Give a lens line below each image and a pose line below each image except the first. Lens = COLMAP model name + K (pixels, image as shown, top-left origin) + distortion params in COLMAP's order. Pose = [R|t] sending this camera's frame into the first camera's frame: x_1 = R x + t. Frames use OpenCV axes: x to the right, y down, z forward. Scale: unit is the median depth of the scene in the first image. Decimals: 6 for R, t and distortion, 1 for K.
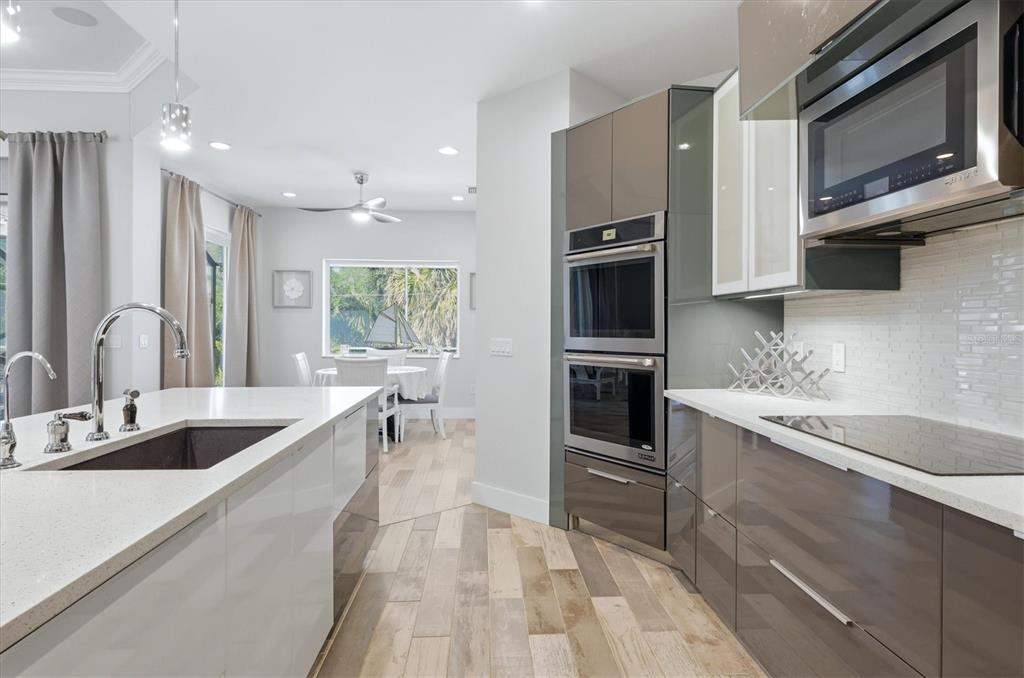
lens RADIAL K [[575.1, 0, 511.2], [0, 575.1, 333.1], [0, 0, 1]] dist [0.020281, 0.000400]
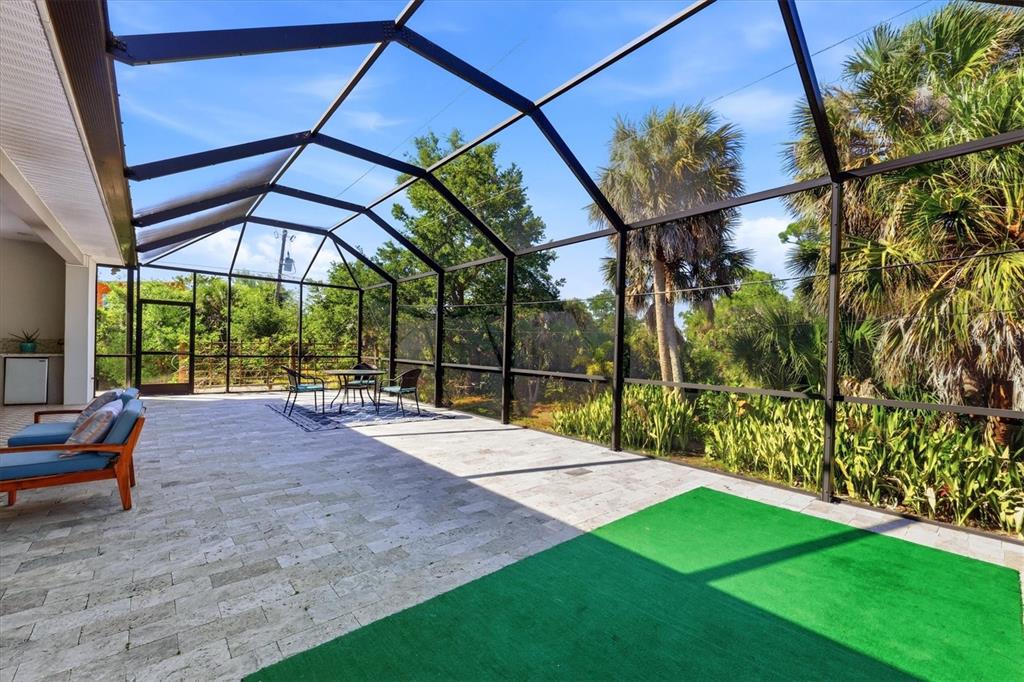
lens RADIAL K [[412.9, 0, 513.4], [0, 412.9, 354.8], [0, 0, 1]] dist [0.000456, -0.000274]
pose [[0.619641, 0.029411, -0.784334, -0.239305], [-0.033503, 0.999378, 0.011007, 0.004973], [0.784170, 0.019457, 0.620241, 1.540031]]
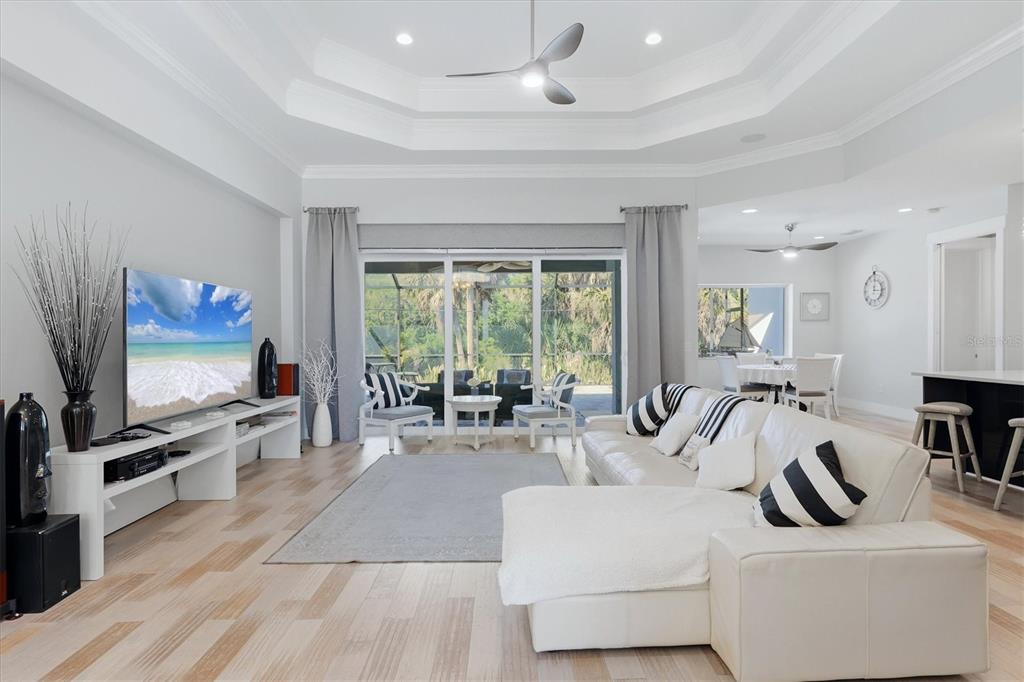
lens RADIAL K [[529.5, 0, 513.5], [0, 529.5, 337.6], [0, 0, 1]] dist [-0.000471, 0.001876]
pose [[0.999073, -0.008948, -0.042106, -0.896875], [0.008536, 0.999914, -0.009952, 0.002631], [0.042191, 0.009584, 0.999064, -0.297831]]
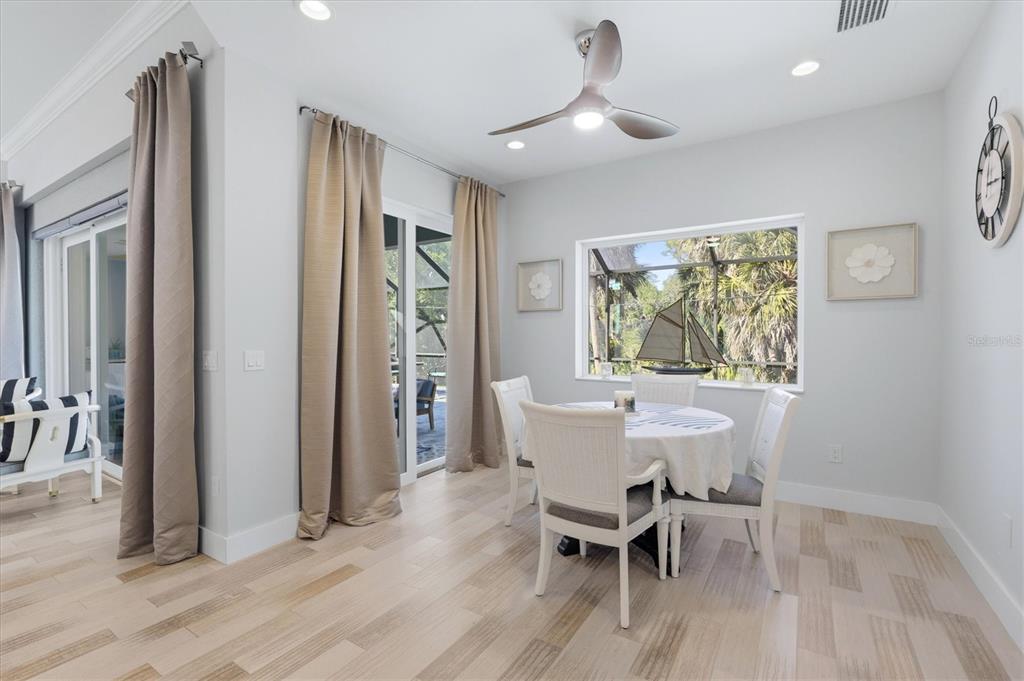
lens RADIAL K [[453.0, 0, 508.7], [0, 453.0, 339.2], [0, 0, 1]] dist [-0.001746, 0.000137]
pose [[0.806893, 0.000396, -0.590697, -0.084258], [-0.002999, 0.999990, -0.003427, -0.007398], [0.590690, 0.004537, 0.806886, 0.658792]]
